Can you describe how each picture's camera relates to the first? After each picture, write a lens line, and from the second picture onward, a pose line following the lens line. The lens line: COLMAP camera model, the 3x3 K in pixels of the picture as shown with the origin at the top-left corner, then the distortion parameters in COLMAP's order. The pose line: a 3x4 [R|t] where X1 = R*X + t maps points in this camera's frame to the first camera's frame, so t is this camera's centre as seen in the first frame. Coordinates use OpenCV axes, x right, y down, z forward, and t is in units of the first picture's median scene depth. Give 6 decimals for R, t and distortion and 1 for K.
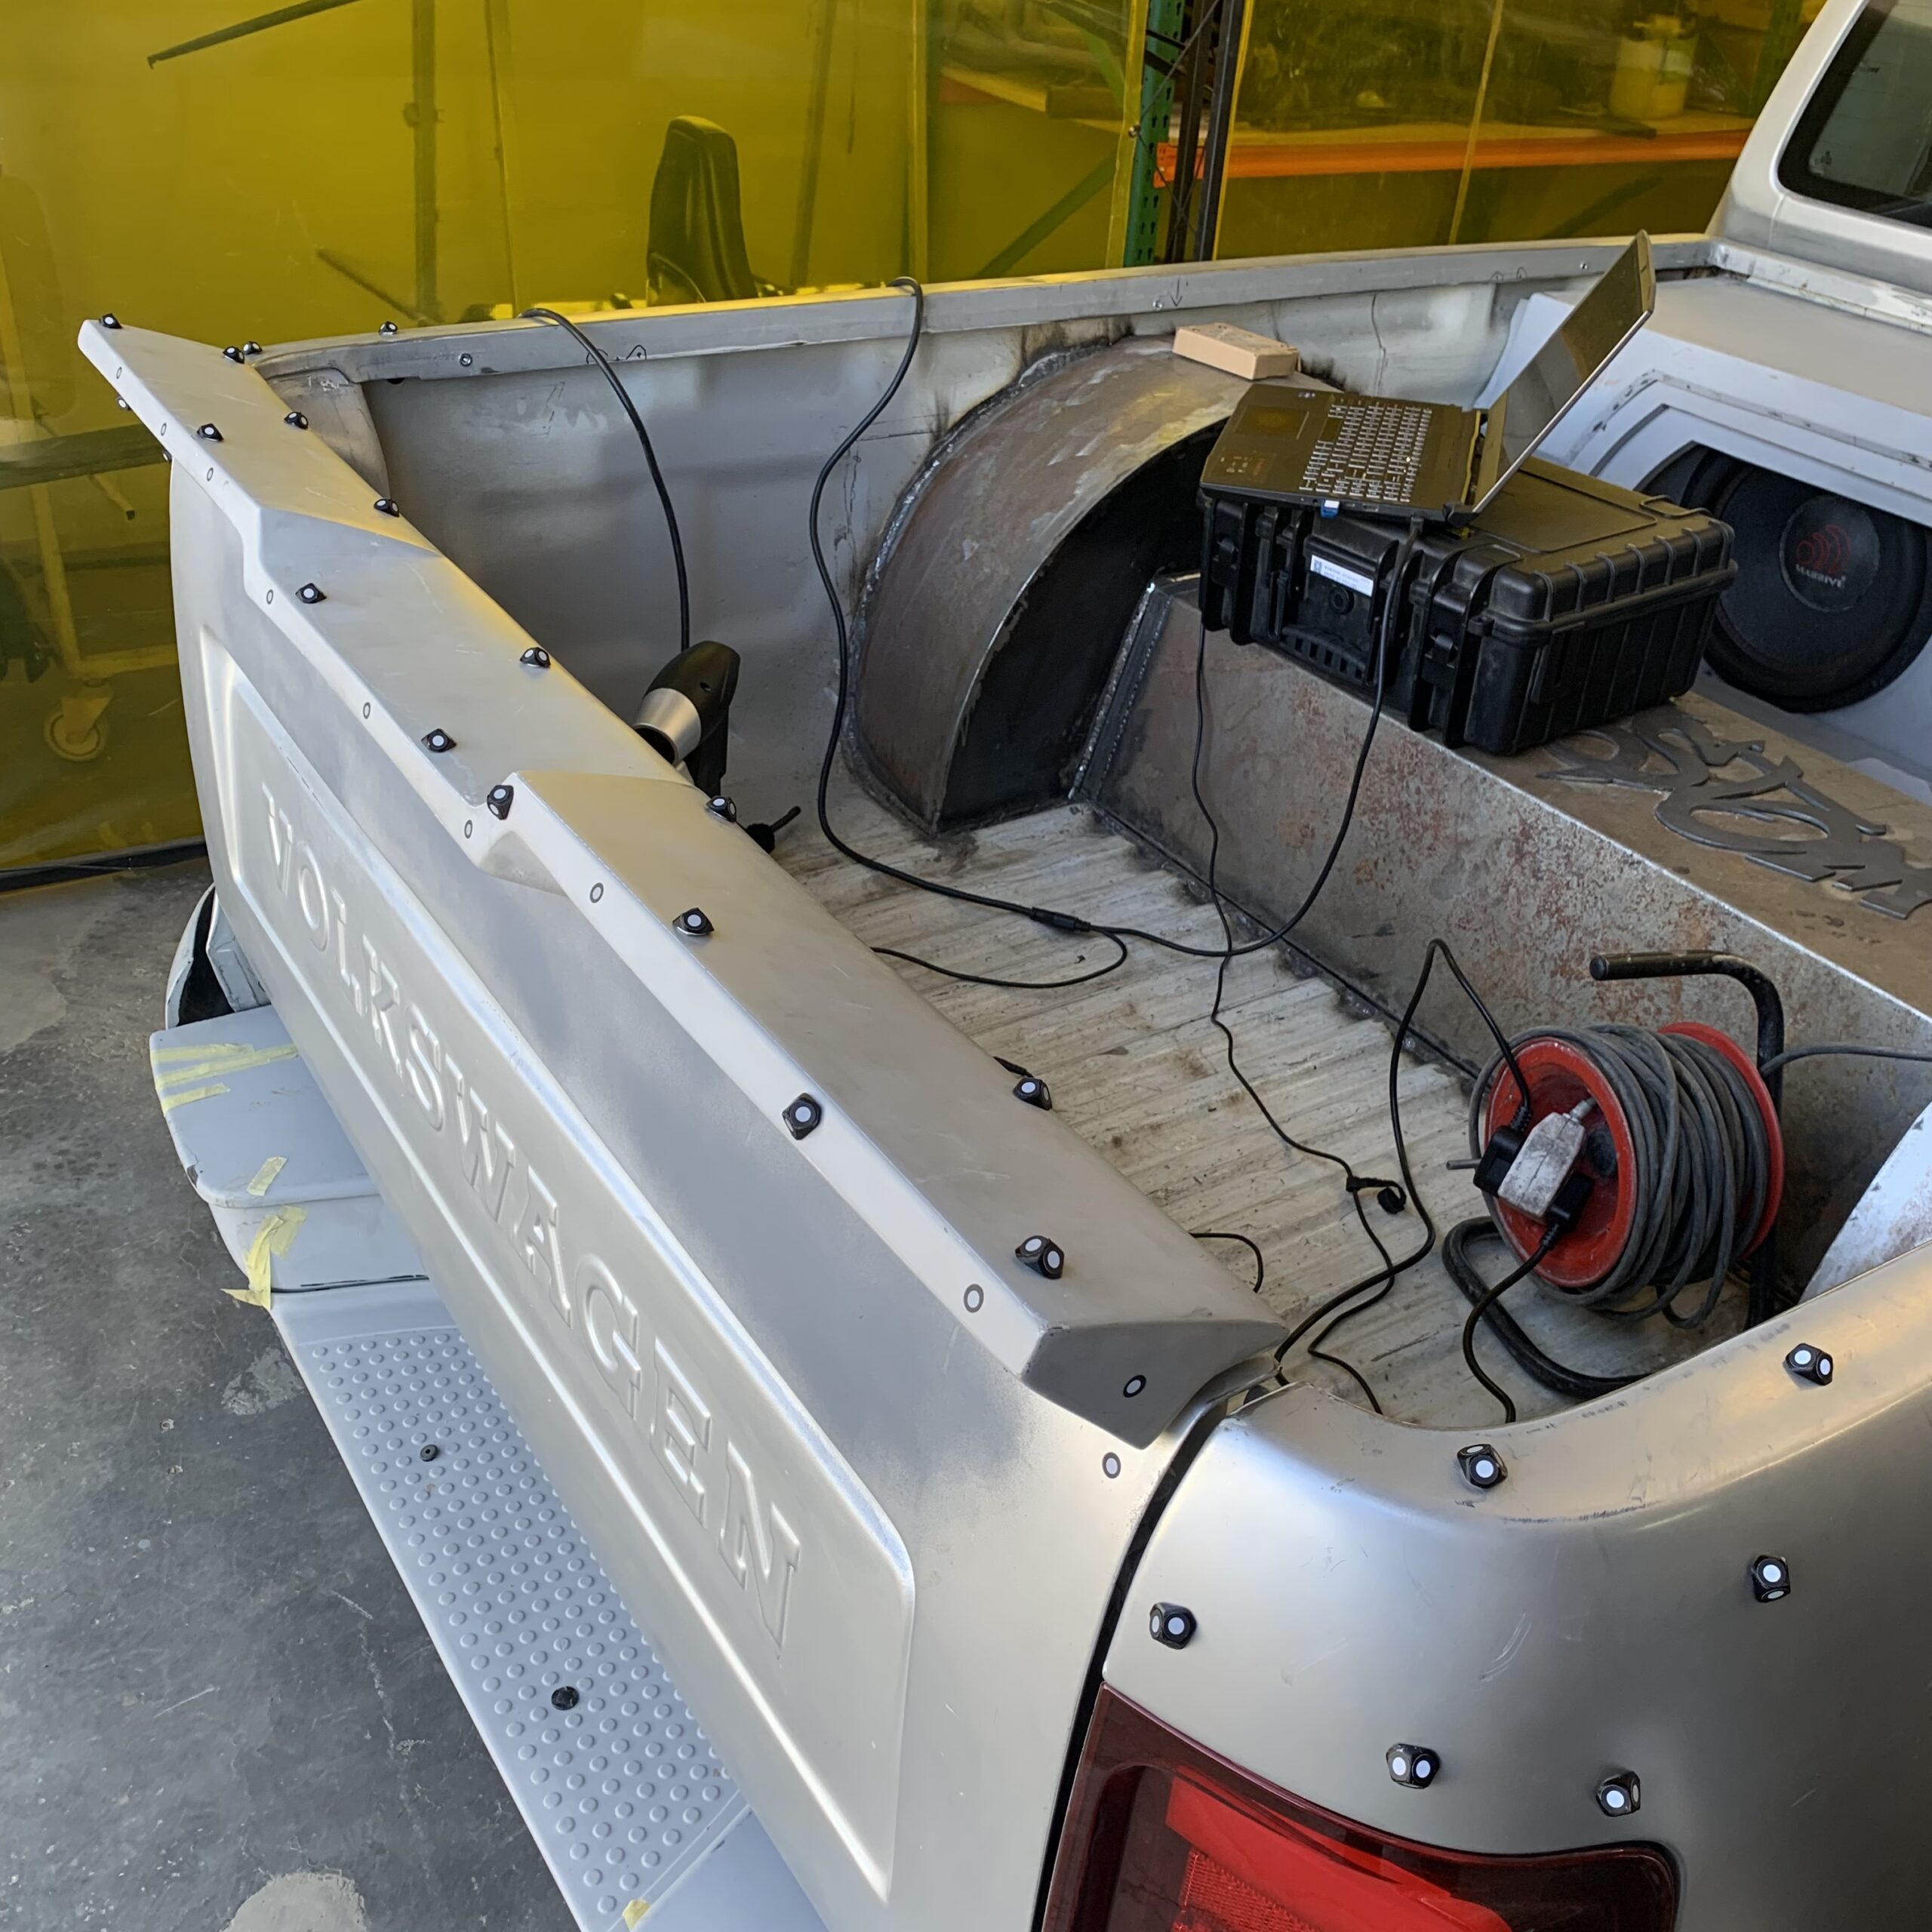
lens RADIAL K [[2011.9, 0, 967.7], [0, 2011.9, 970.8], [0, 0, 1]] dist [0.017870, -0.042696]
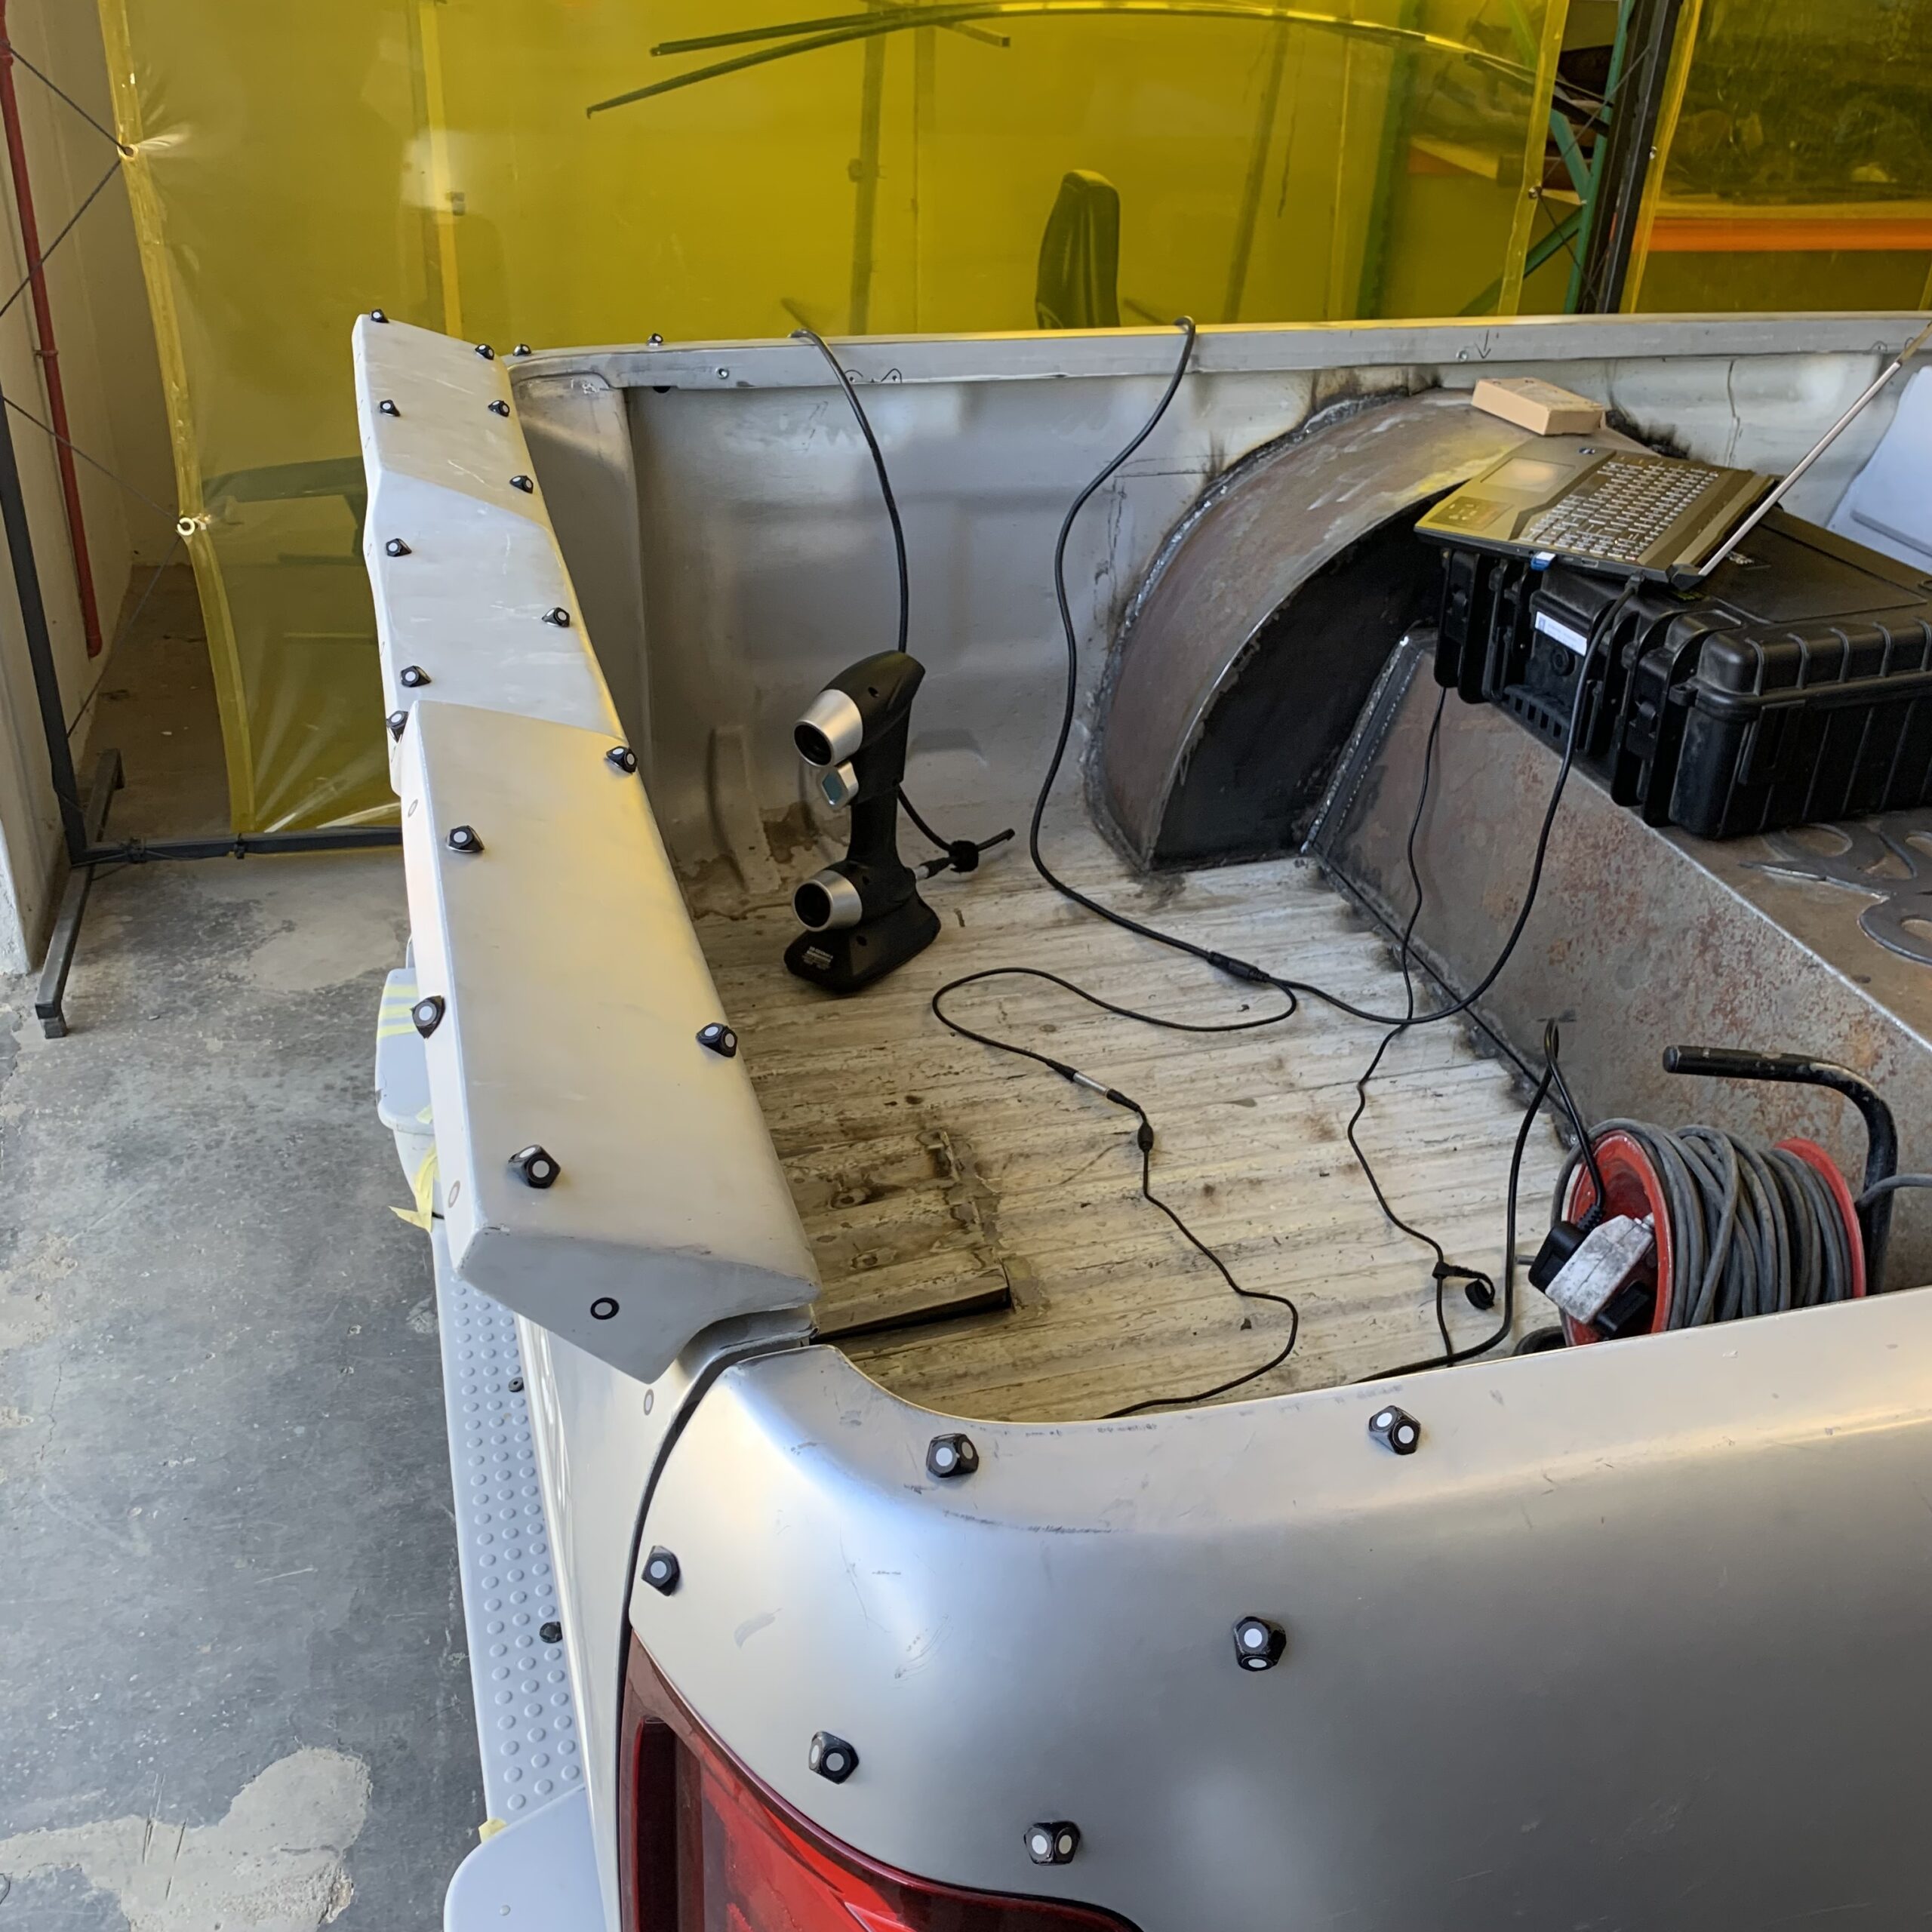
lens RADIAL K [[2006.8, 0, 966.0], [0, 2006.8, 966.0], [0, 0, 1]] dist [0.010465, -0.044997]
pose [[0.955538, 0.117554, -0.270422, 0.191772], [-0.129021, 0.991328, -0.024959, 0.015908], [0.265142, 0.058740, 0.962418, 0.035179]]
